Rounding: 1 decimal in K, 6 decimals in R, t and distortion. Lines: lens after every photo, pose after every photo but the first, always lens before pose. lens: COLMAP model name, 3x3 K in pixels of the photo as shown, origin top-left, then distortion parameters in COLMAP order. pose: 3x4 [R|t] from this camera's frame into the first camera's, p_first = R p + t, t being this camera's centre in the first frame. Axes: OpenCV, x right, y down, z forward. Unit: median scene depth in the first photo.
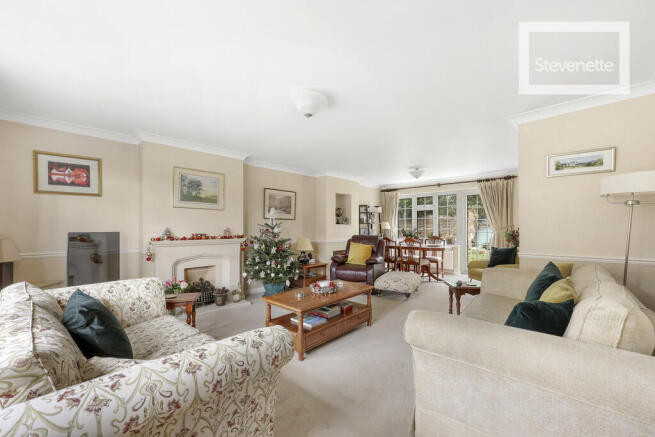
lens RADIAL K [[263.3, 0, 328.9], [0, 263.3, 226.9], [0, 0, 1]] dist [0.000157, 0.000268]
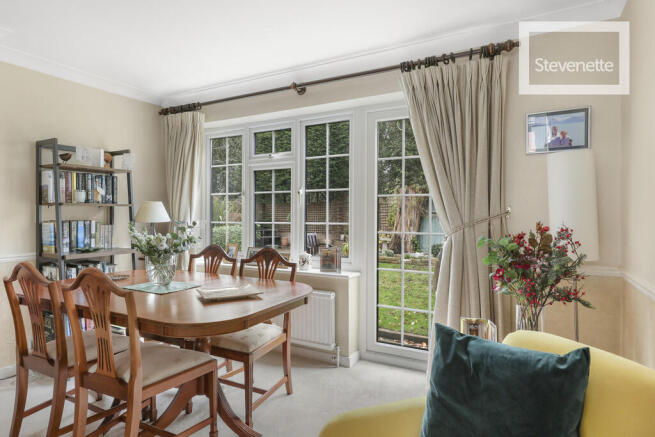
lens RADIAL K [[377.0, 0, 326.7], [0, 377.0, 218.7], [0, 0, 1]] dist [0.002921, 0.000063]
pose [[0.968868, 0.003554, 0.247554, 0.357629], [-0.005695, 0.999952, 0.007931, -0.002287], [-0.247514, -0.009094, 0.968842, 0.573167]]
